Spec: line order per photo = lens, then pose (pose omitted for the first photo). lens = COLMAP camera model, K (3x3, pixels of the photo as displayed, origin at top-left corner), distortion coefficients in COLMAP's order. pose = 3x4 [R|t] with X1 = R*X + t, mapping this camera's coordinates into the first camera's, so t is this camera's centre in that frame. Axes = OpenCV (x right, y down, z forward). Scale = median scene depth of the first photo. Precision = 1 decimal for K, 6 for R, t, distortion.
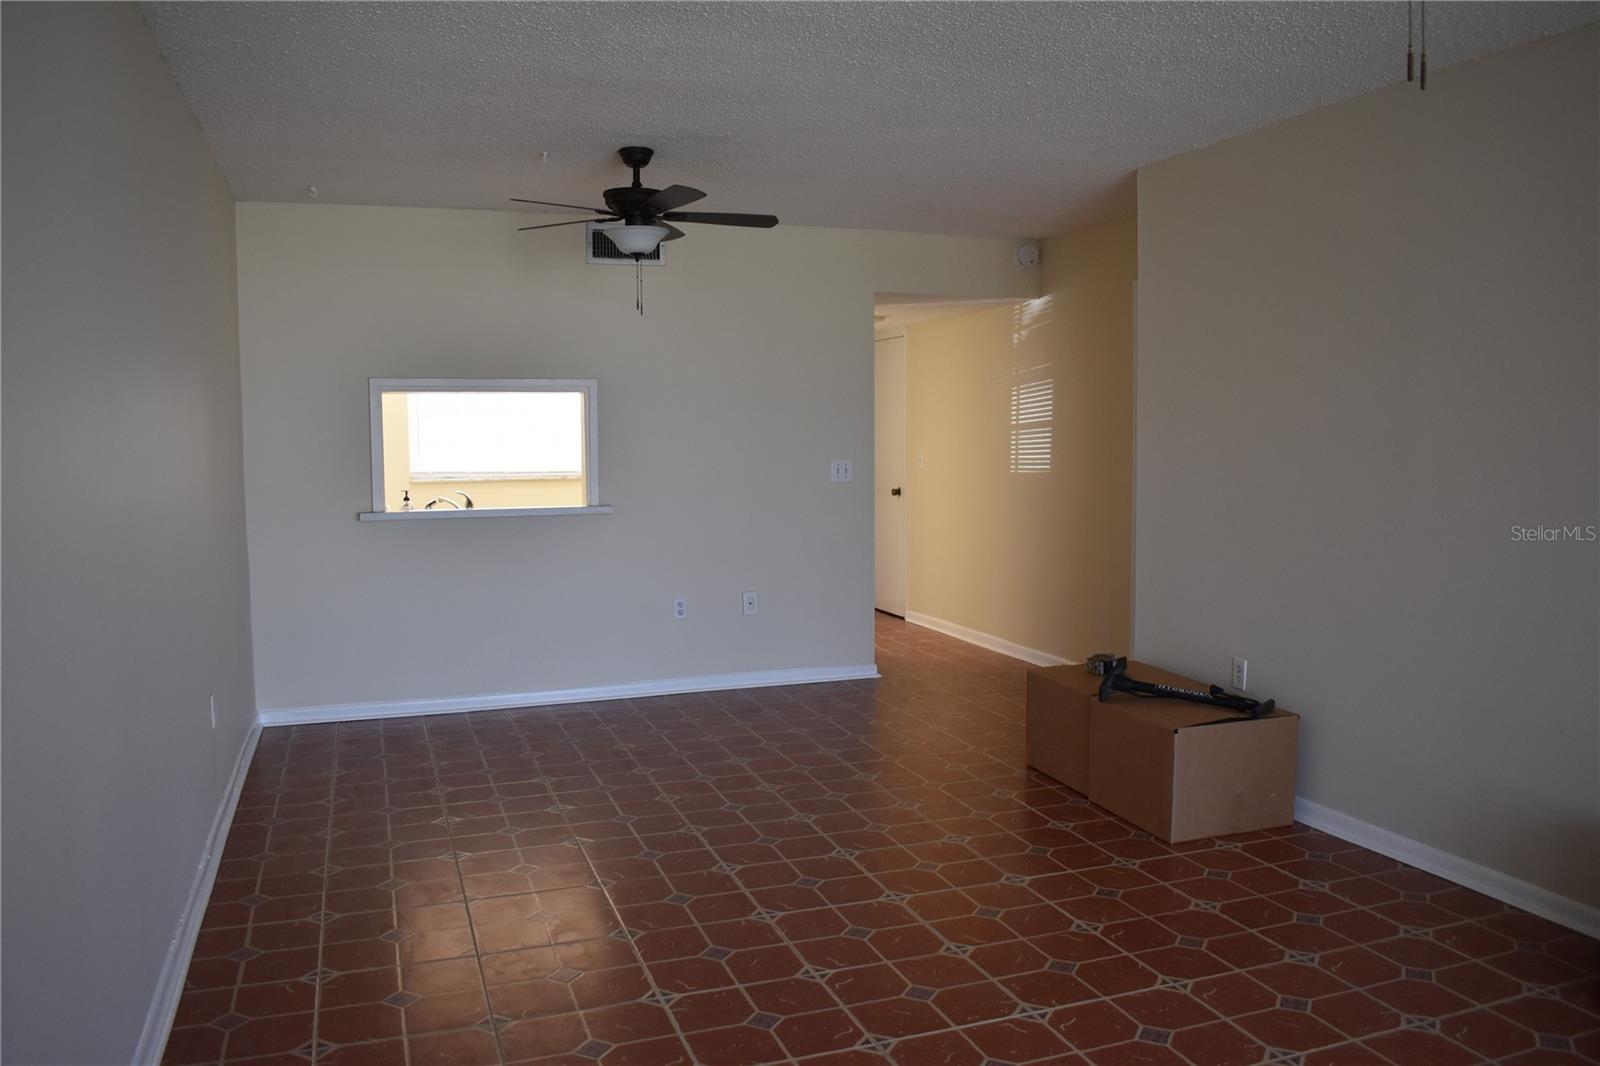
lens RADIAL K [[1249.5, 0, 800.0], [0, 1249.5, 533.0], [0, 0, 1]] dist [-0.154412, 0.003009]
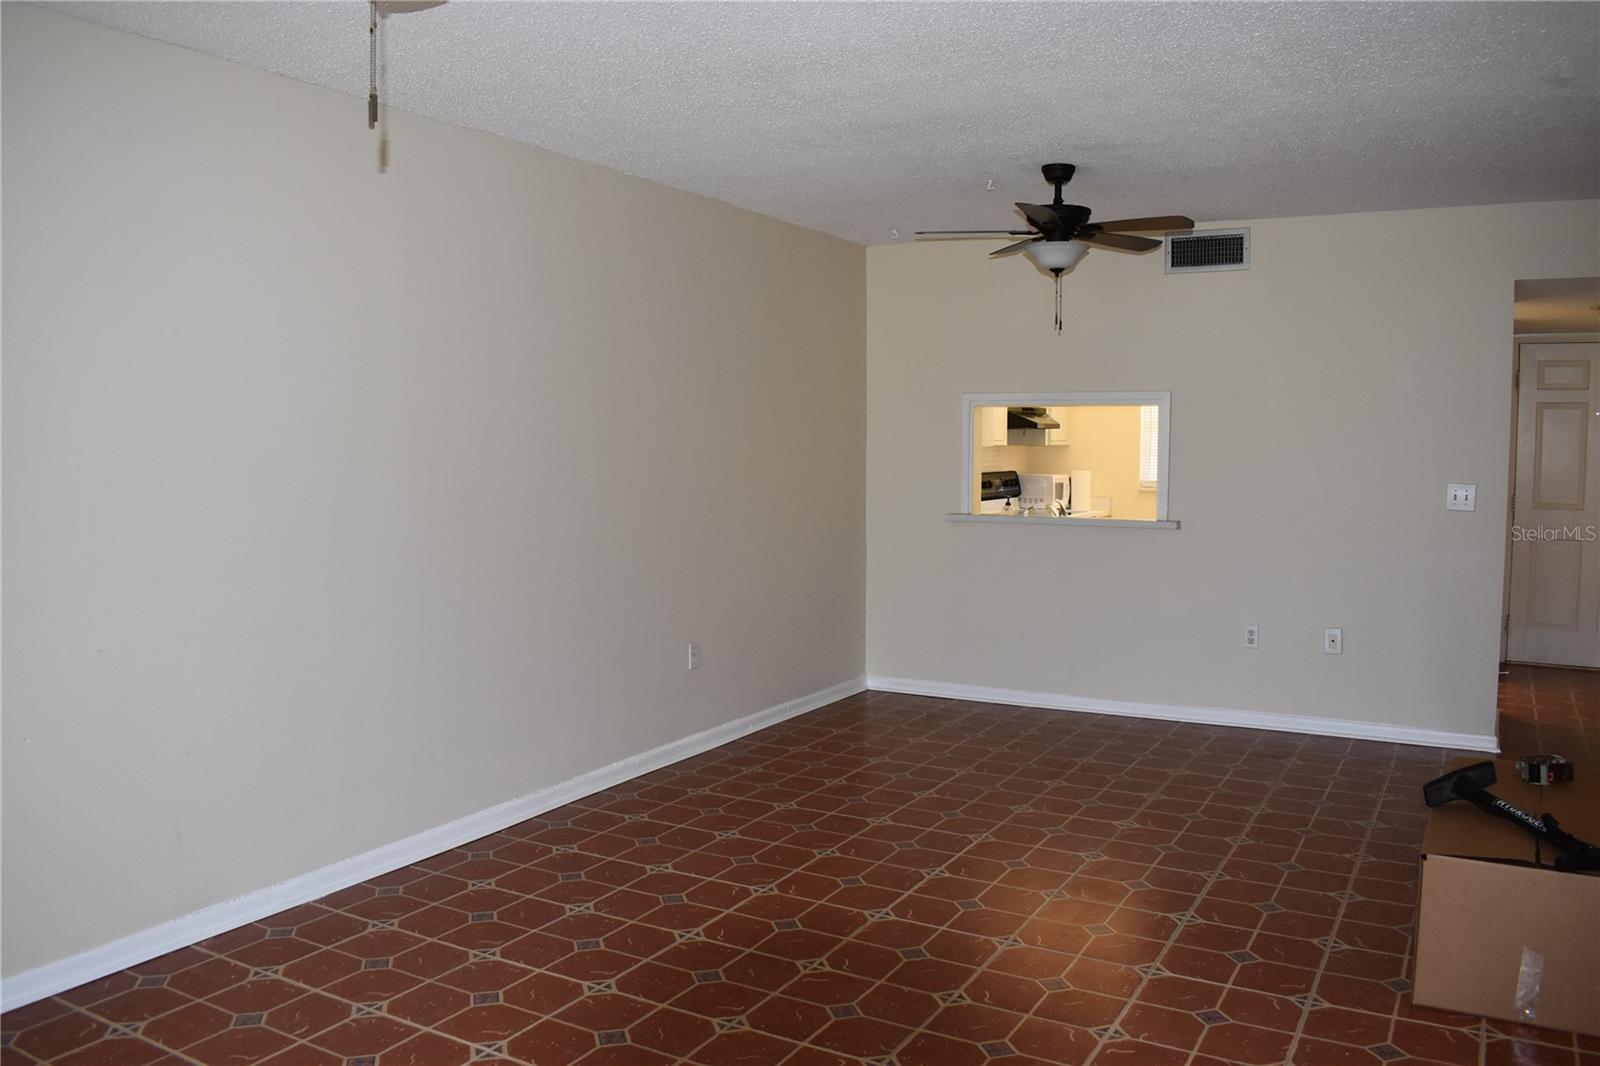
lens RADIAL K [[1265.0, 0, 801.1], [0, 1265.0, 482.5], [0, 0, 1]] dist [-0.118988, 0.000508]
pose [[0.655980, 0.044478, -0.753466, 0.463820], [-0.078398, 0.996878, -0.009408, -0.023341], [0.750695, 0.065242, 0.657419, 0.159558]]
